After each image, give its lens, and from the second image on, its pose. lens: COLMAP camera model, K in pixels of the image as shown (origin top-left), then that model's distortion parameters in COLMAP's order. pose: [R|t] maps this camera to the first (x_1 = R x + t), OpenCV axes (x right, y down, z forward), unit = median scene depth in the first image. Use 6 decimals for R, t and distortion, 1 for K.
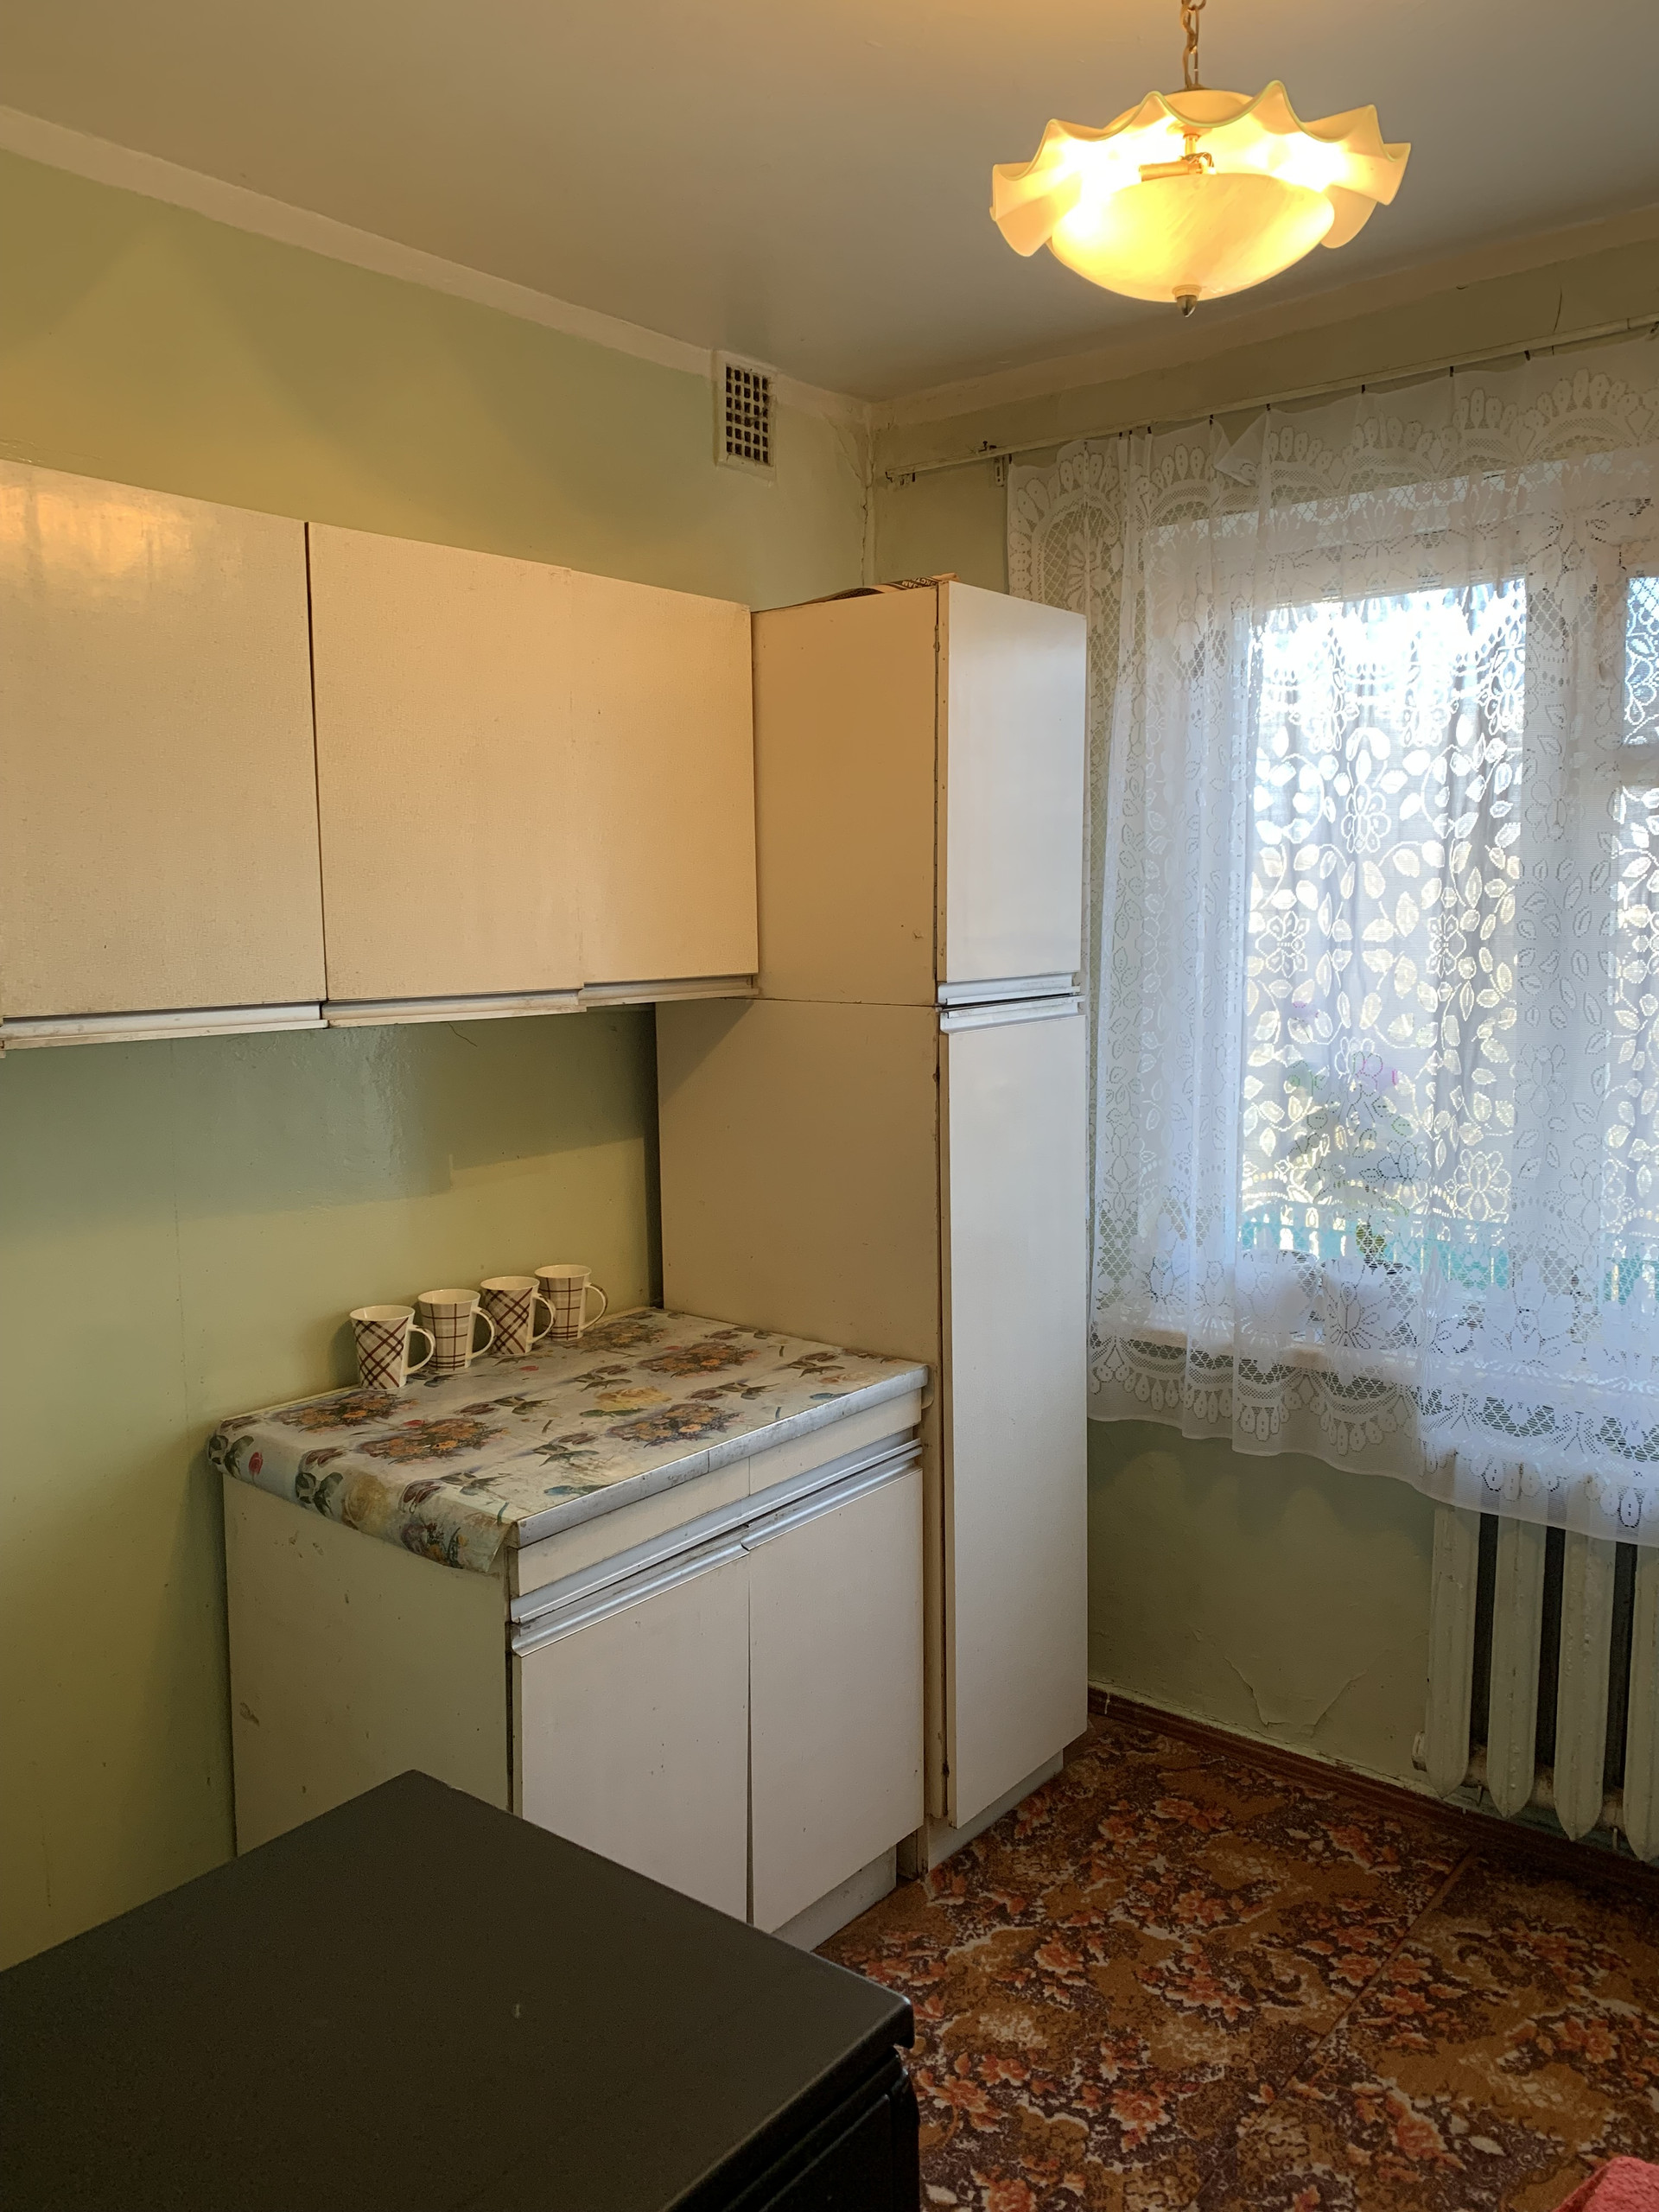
lens RADIAL K [[1695.4, 0, 829.5], [0, 1695.4, 1106.0], [0, 0, 1]] dist [0.058390, -0.069024]
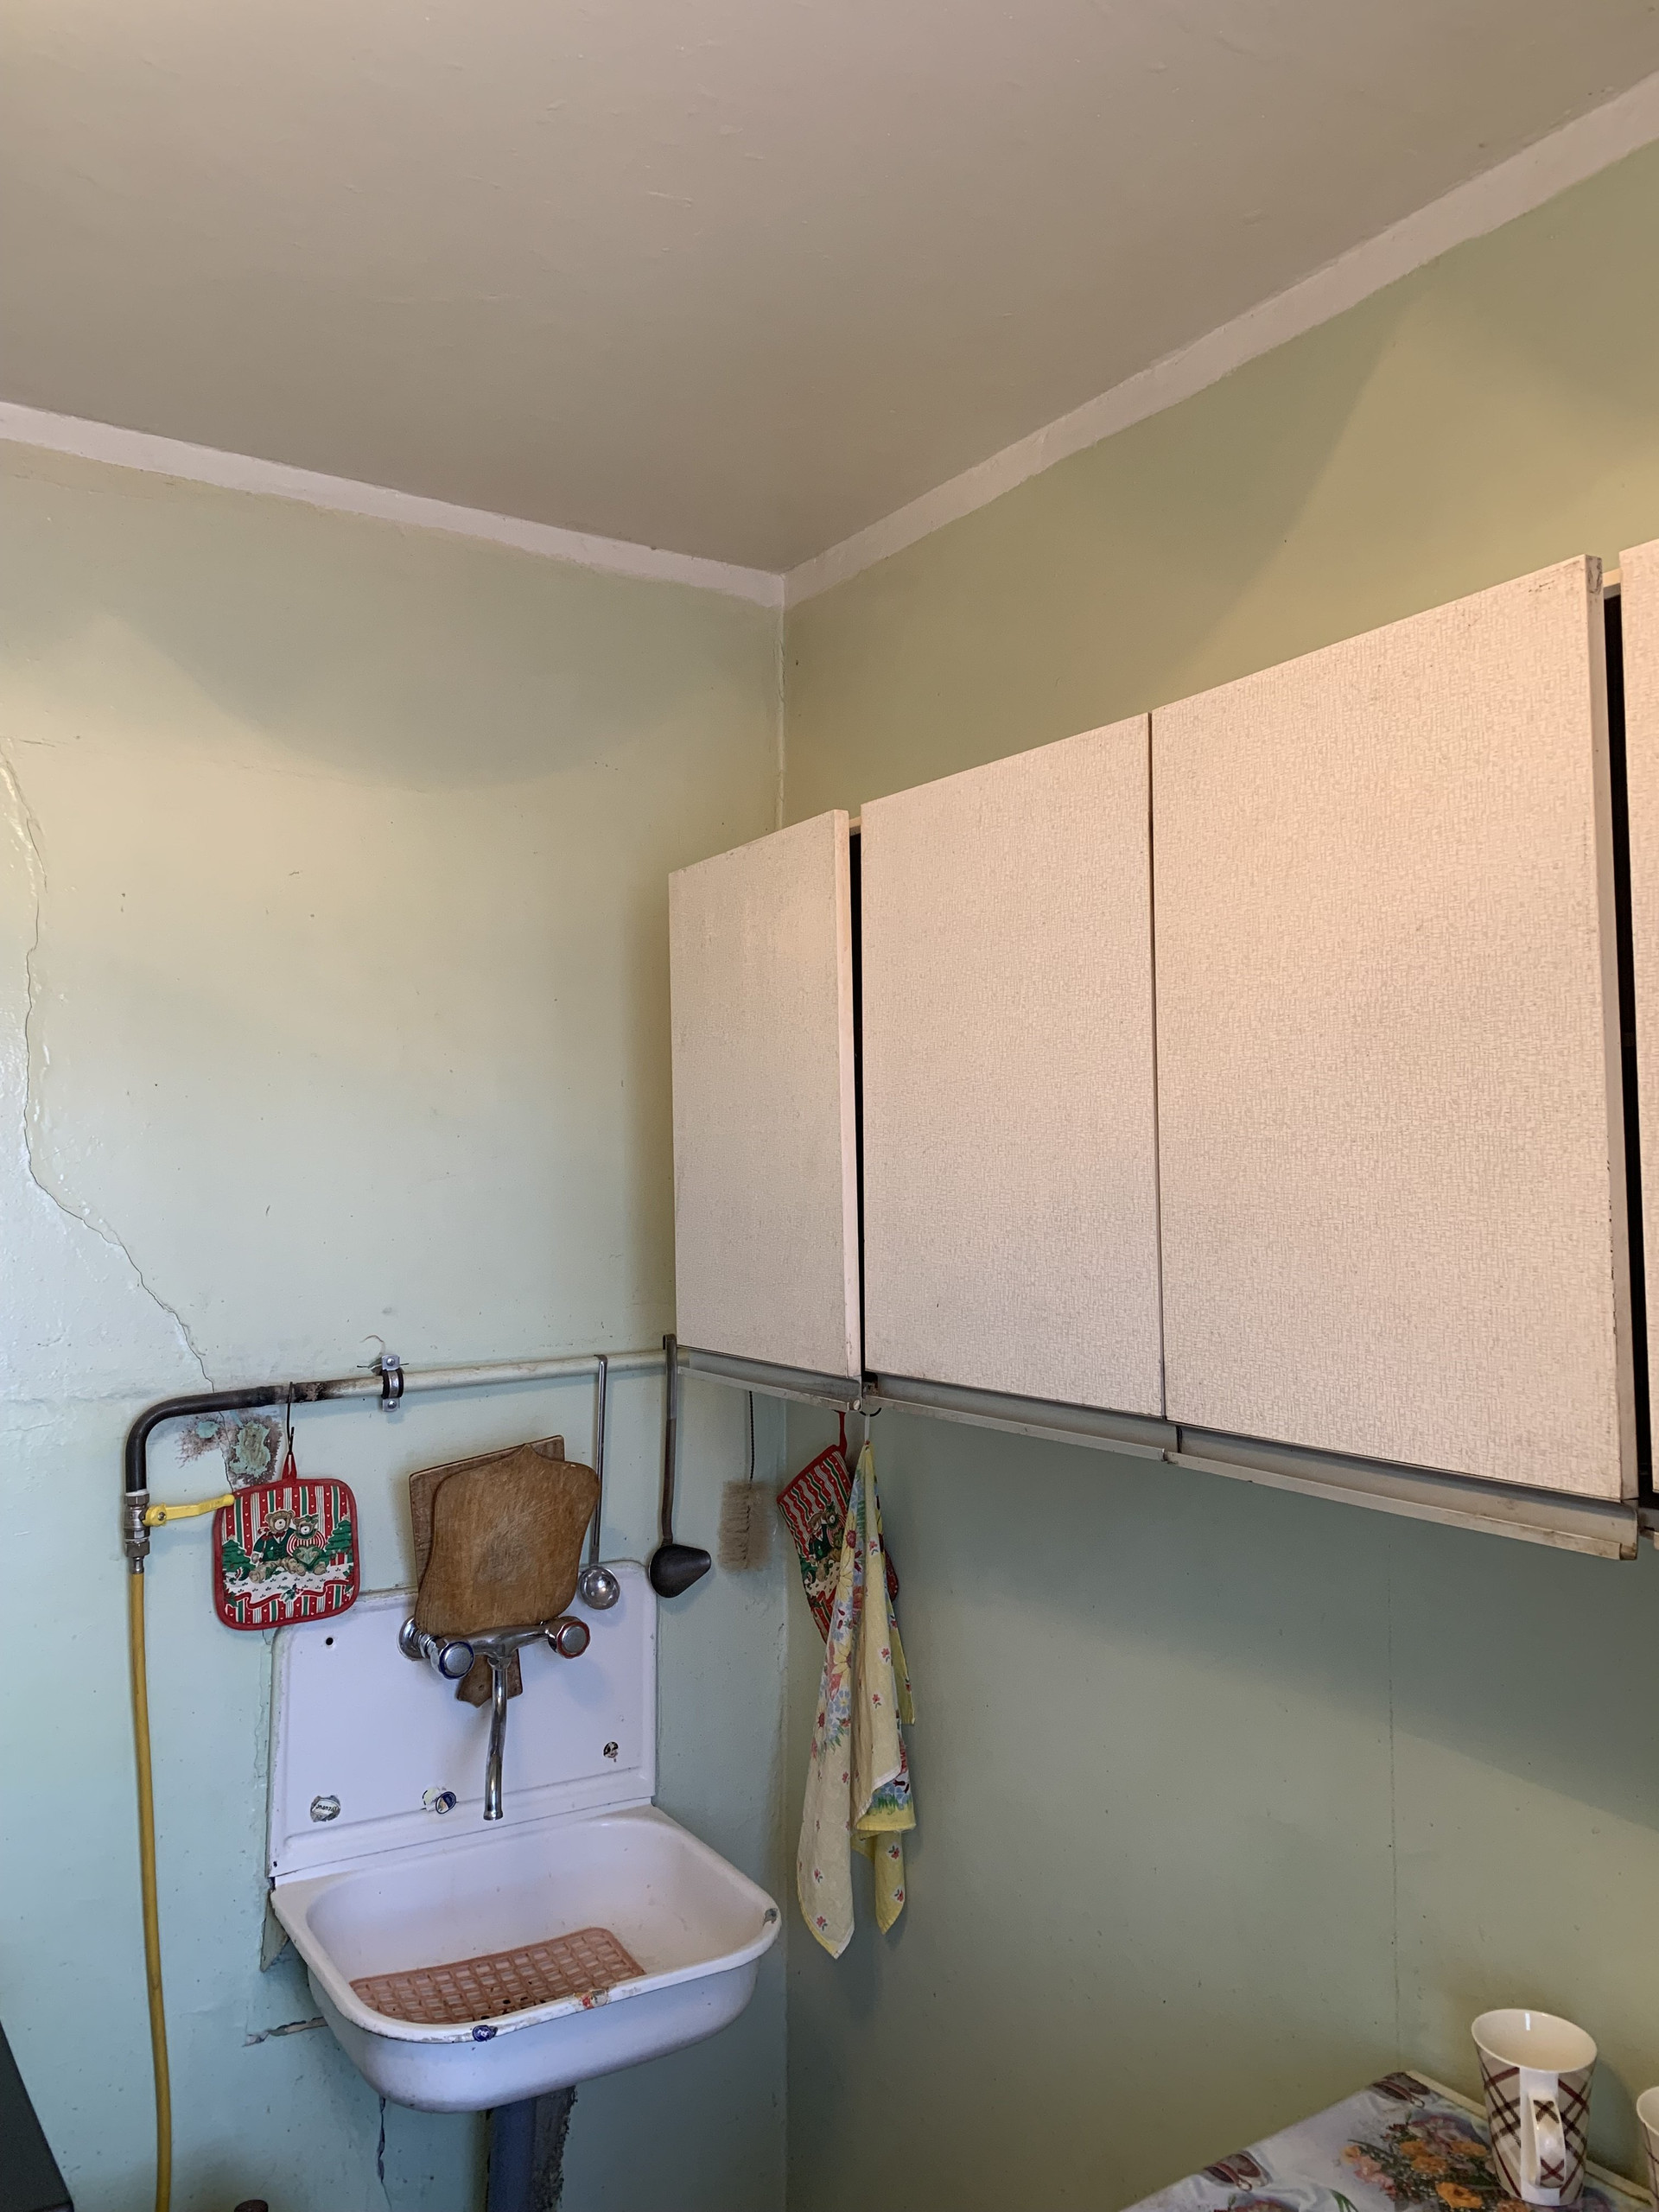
lens RADIAL K [[1695.4, 0, 829.5], [0, 1695.4, 1106.0], [0, 0, 1]] dist [0.058390, -0.069024]
pose [[-0.289317, -0.018445, -0.957056, 0.334998], [-0.104945, 0.994399, 0.012561, -0.163183], [0.951463, 0.104072, -0.289632, 0.979305]]
